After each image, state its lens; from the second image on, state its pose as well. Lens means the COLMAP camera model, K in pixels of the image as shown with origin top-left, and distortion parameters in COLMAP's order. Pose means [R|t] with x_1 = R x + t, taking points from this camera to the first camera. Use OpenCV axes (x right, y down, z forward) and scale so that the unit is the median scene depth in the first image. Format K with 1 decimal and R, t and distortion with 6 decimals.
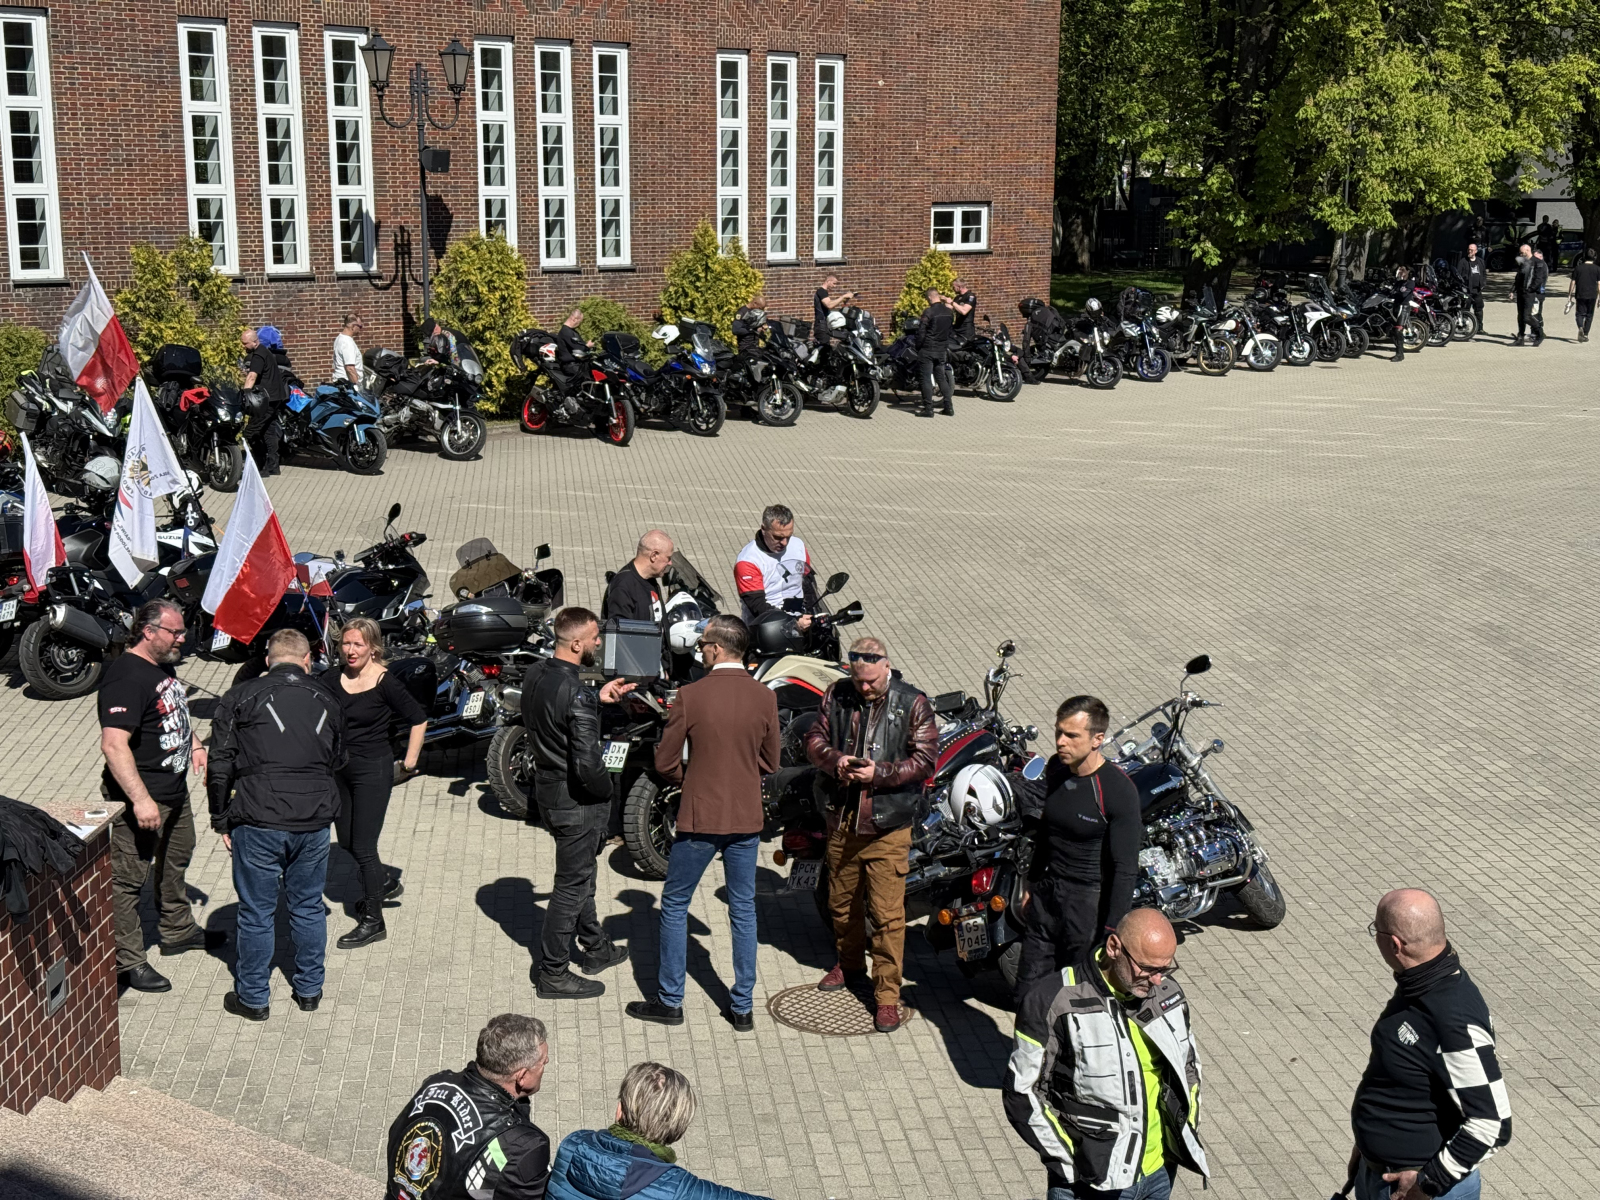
lens RADIAL K [[2265.7, 0, 796.5], [0, 2265.7, 601.7], [0, 0, 1]] dist [0.127151, 0.000000]
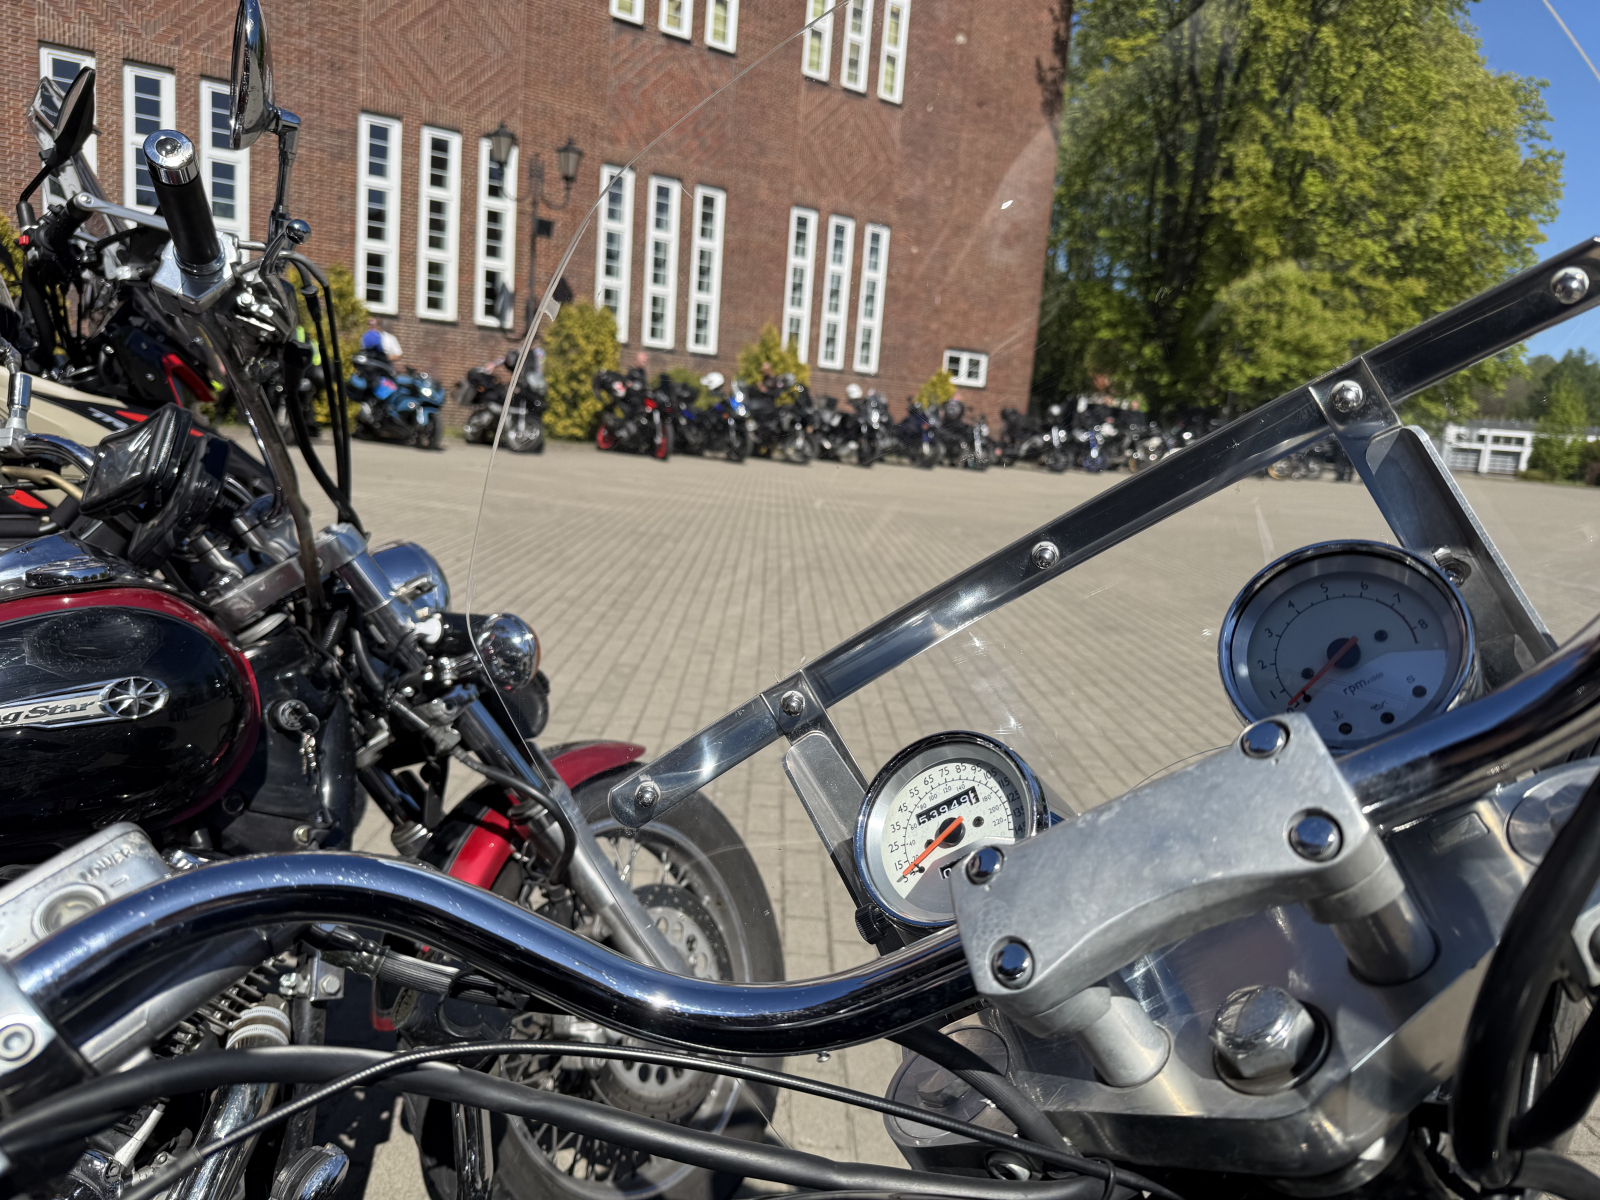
lens RADIAL K [[1107.8, 0, 802.0], [0, 1107.8, 594.0], [0, 0, 1]] dist [0.008188, -0.015859]
pose [[0.991767, 0.090357, -0.090738, 0.061039], [-0.094538, 0.994597, -0.042881, 0.022905], [0.086373, 0.051106, 0.994951, 0.402347]]
